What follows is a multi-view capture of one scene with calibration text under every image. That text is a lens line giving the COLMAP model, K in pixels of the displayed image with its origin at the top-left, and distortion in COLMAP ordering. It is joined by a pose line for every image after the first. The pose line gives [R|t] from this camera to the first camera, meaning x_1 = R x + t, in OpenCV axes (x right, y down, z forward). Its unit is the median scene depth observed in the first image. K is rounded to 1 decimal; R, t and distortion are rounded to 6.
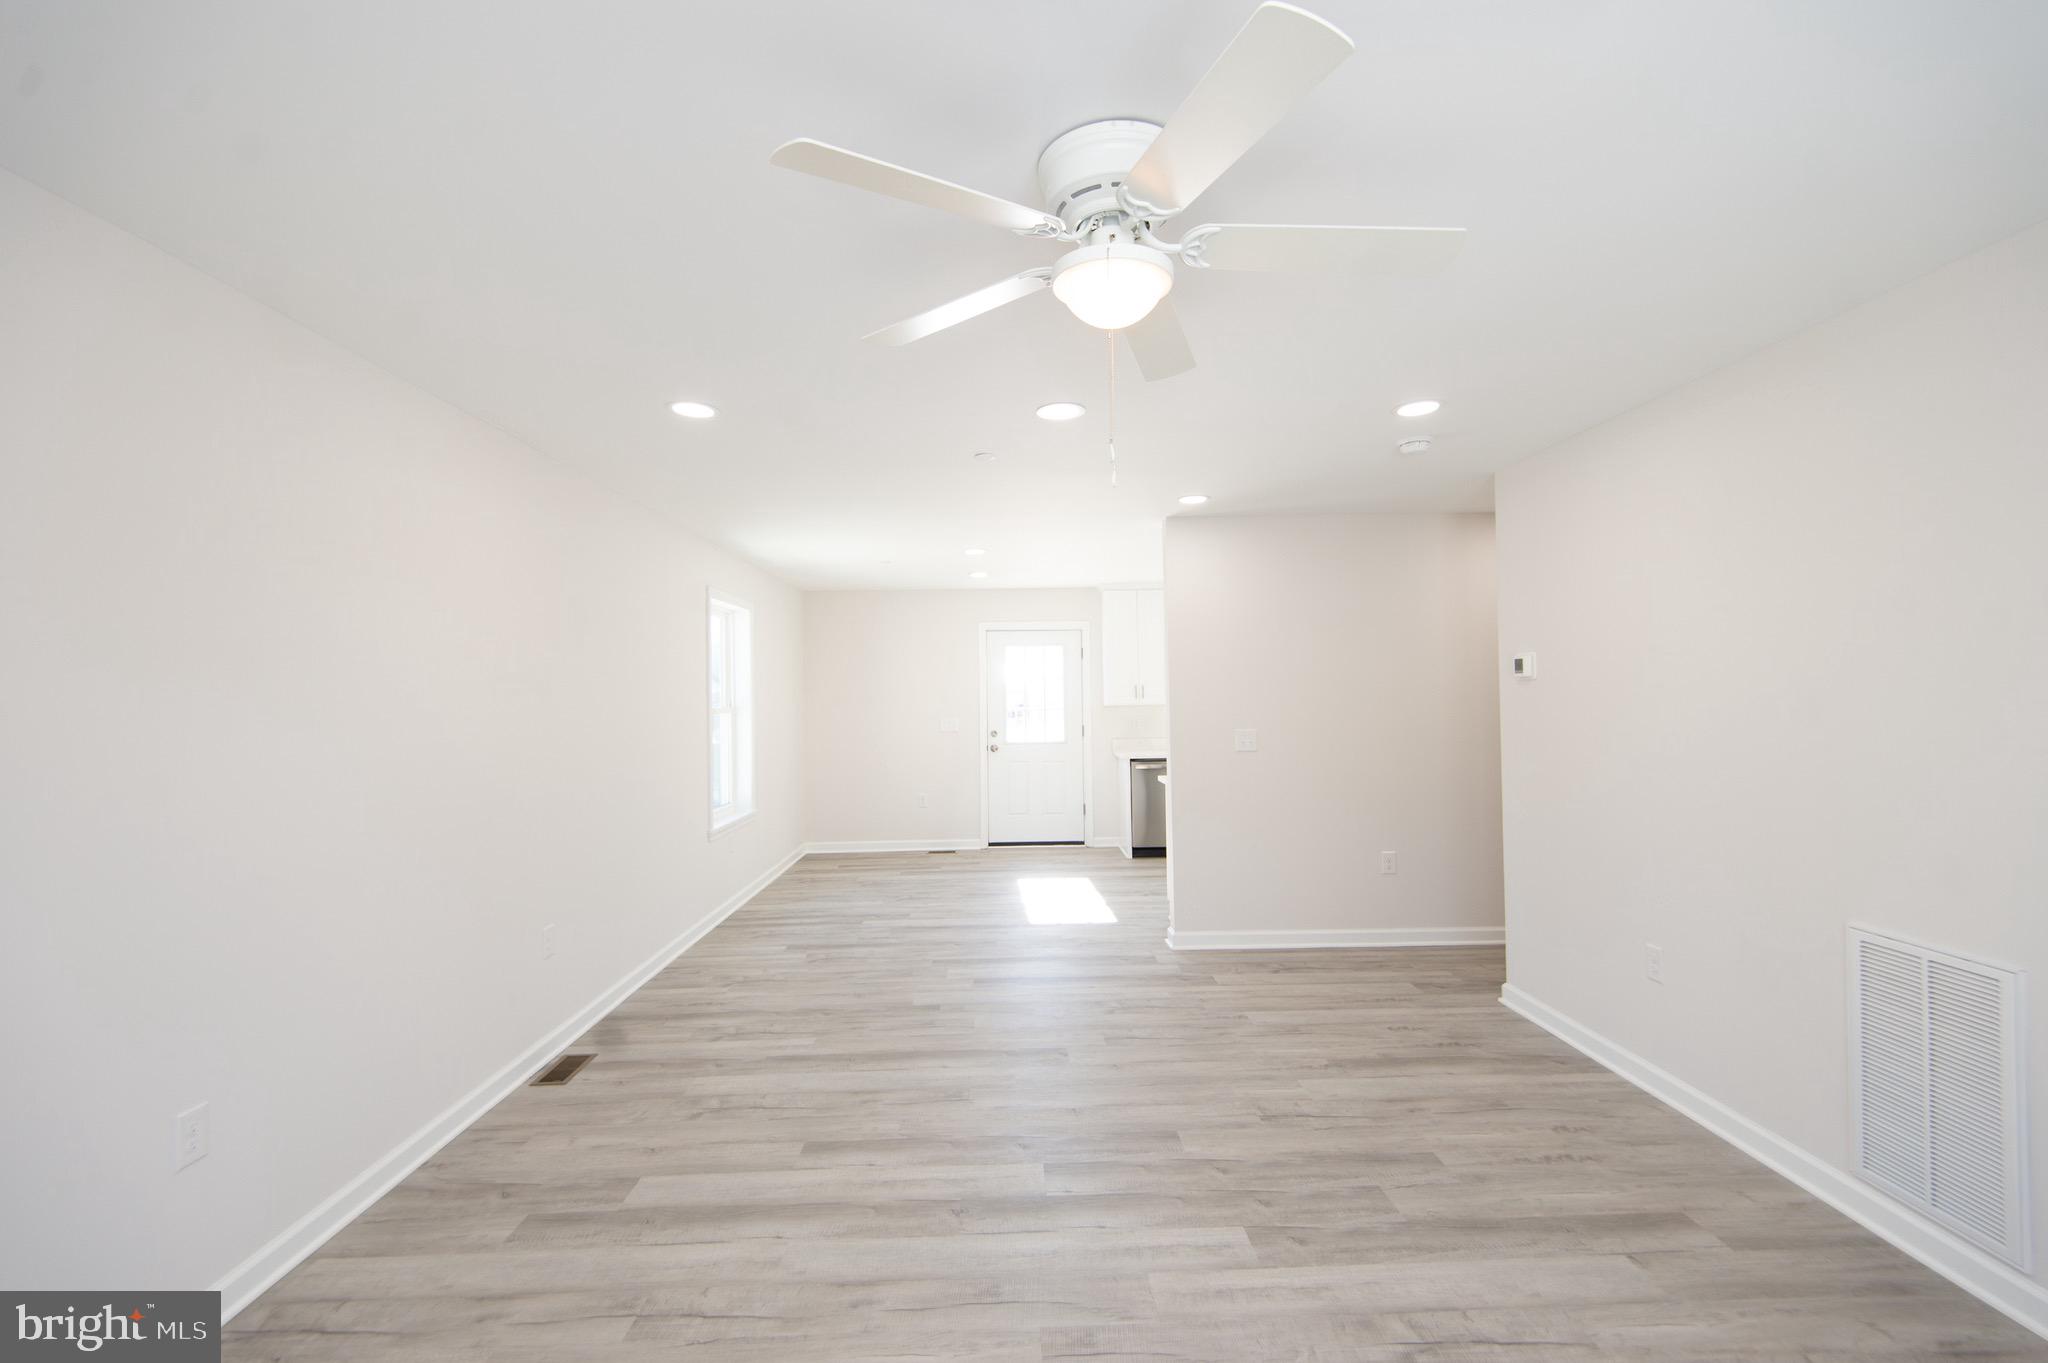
lens RADIAL K [[906.3, 0, 1025.5], [0, 906.3, 671.3], [0, 0, 1]] dist [0.024941, -0.013666]
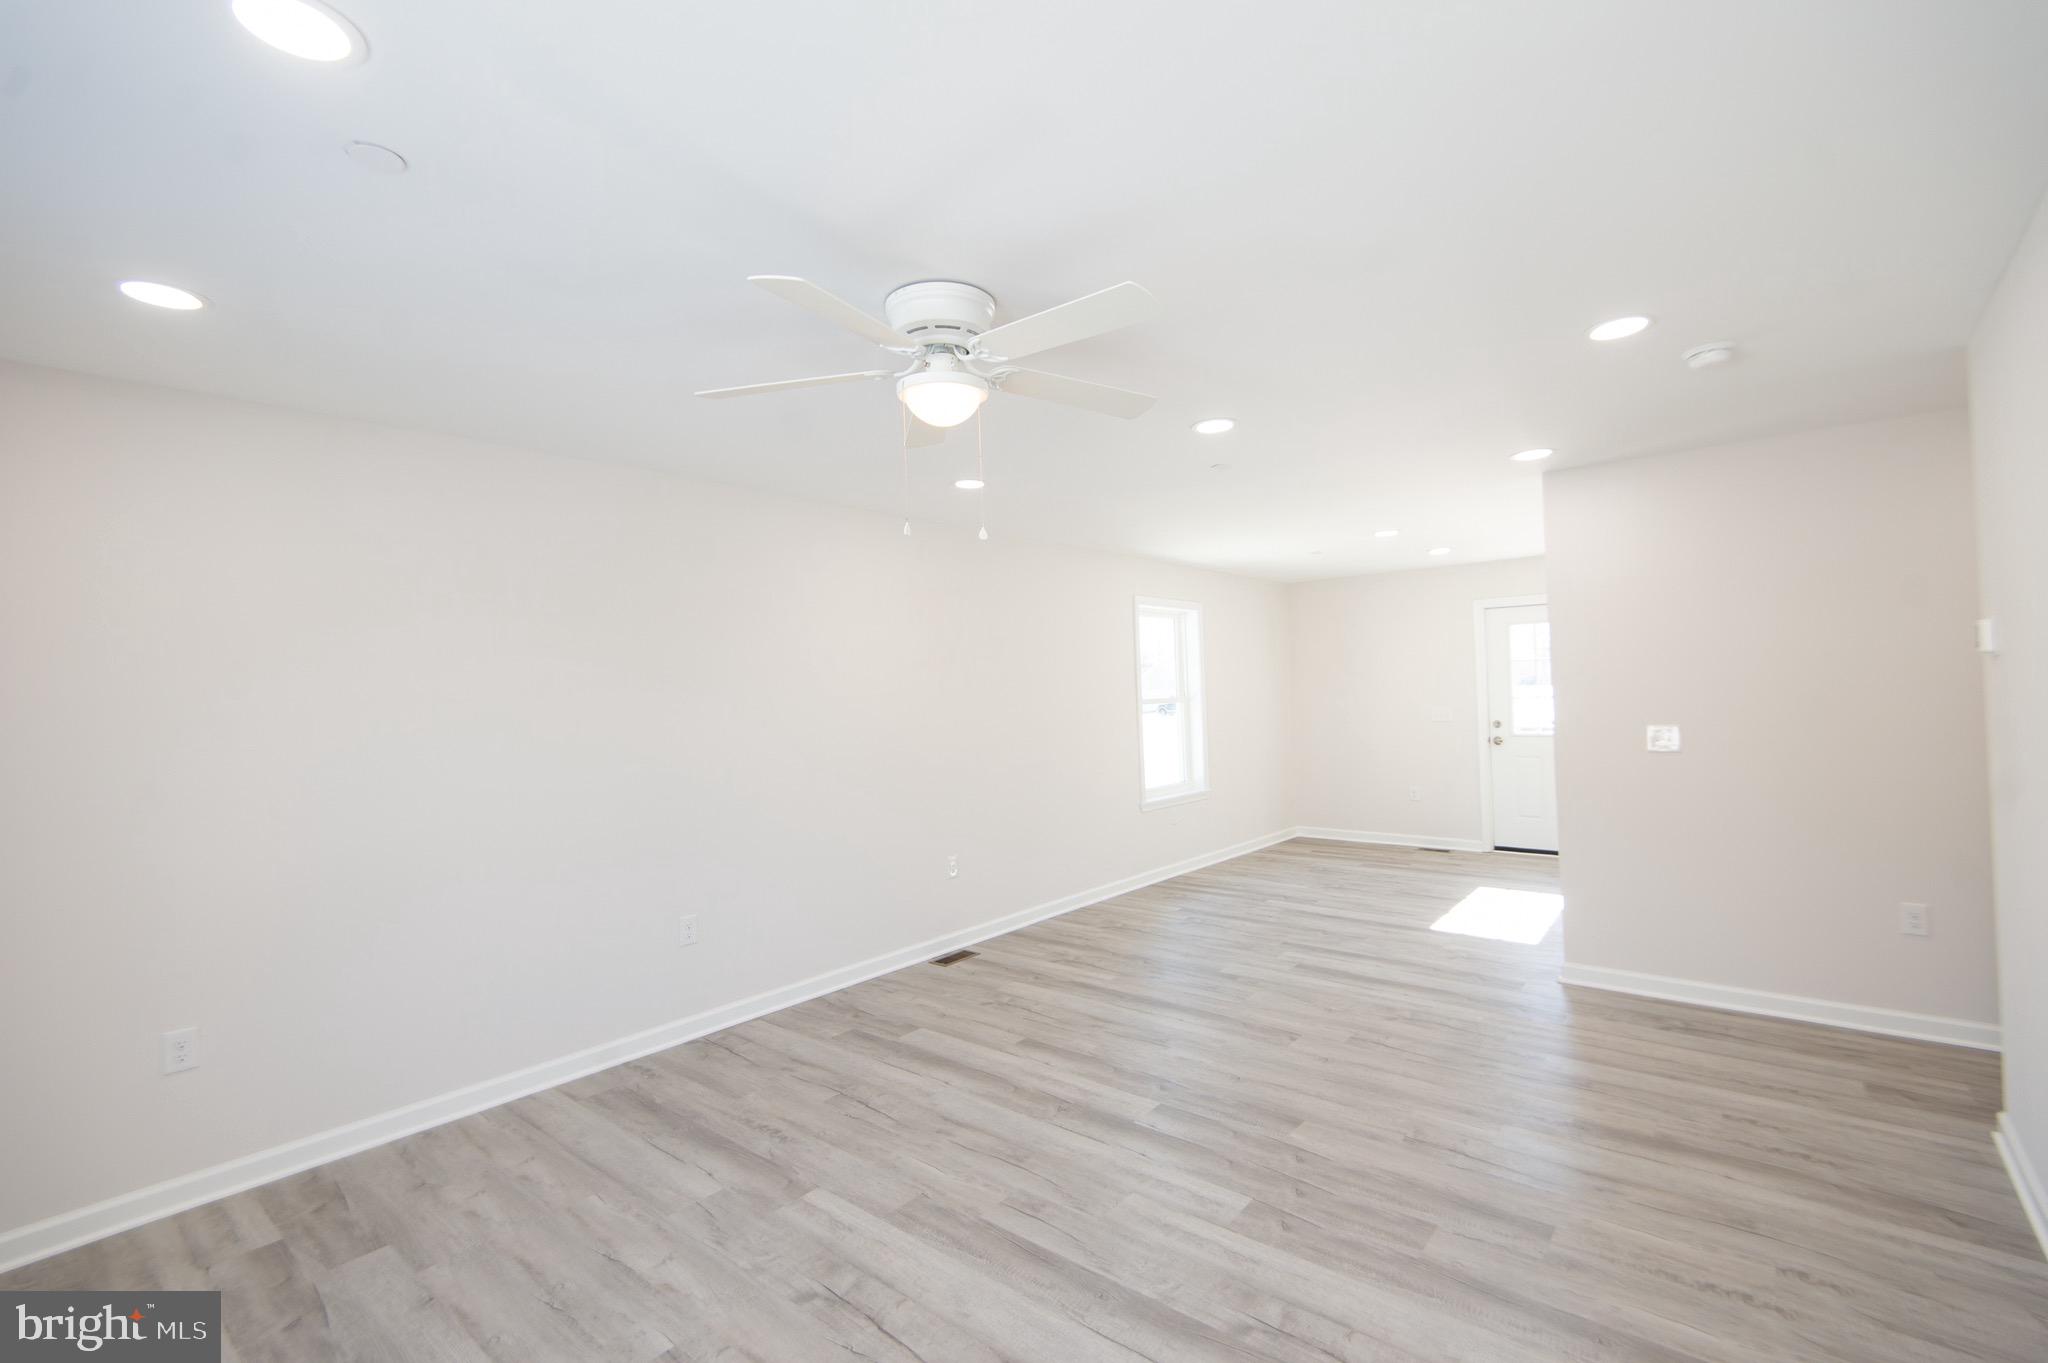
lens RADIAL K [[906.3, 0, 1020.6], [0, 906.3, 667.2], [0, 0, 1]] dist [0.024941, -0.013666]
pose [[0.741088, -0.027152, -0.670859, 0.581805], [0.036647, 0.999328, 0.000037, -0.013594], [0.670407, -0.024613, 0.741585, 0.037512]]
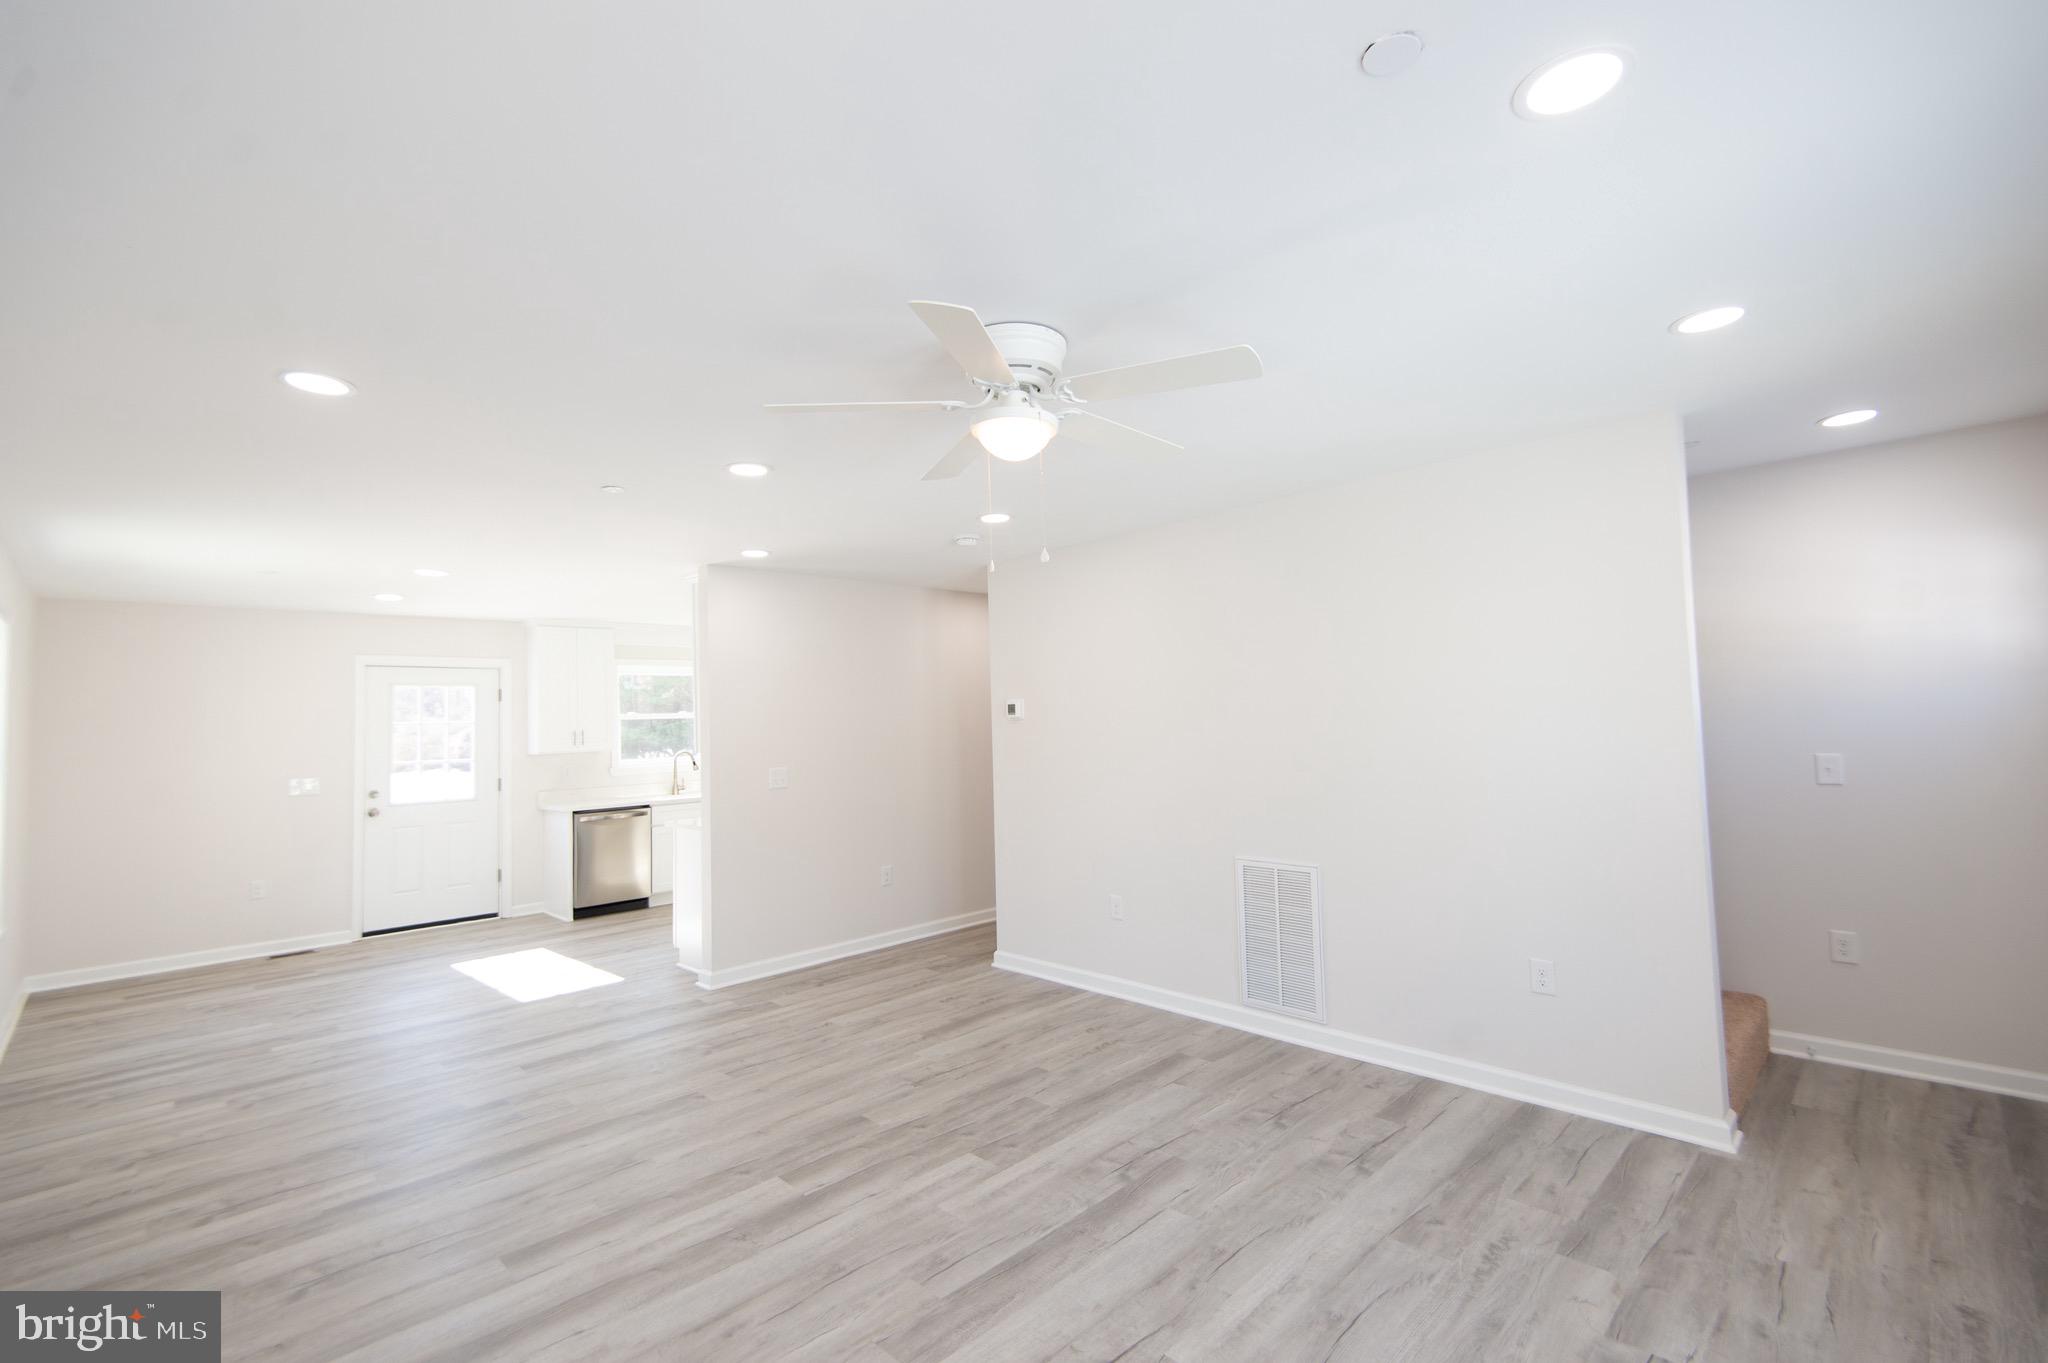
lens RADIAL K [[906.3, 0, 1037.7], [0, 906.3, 678.6], [0, 0, 1]] dist [0.024941, -0.013666]
pose [[0.726030, 0.025198, 0.687201, -0.436634], [0.004069, 0.999154, -0.040936, 0.004379], [-0.687651, 0.032517, 0.725313, 0.000775]]
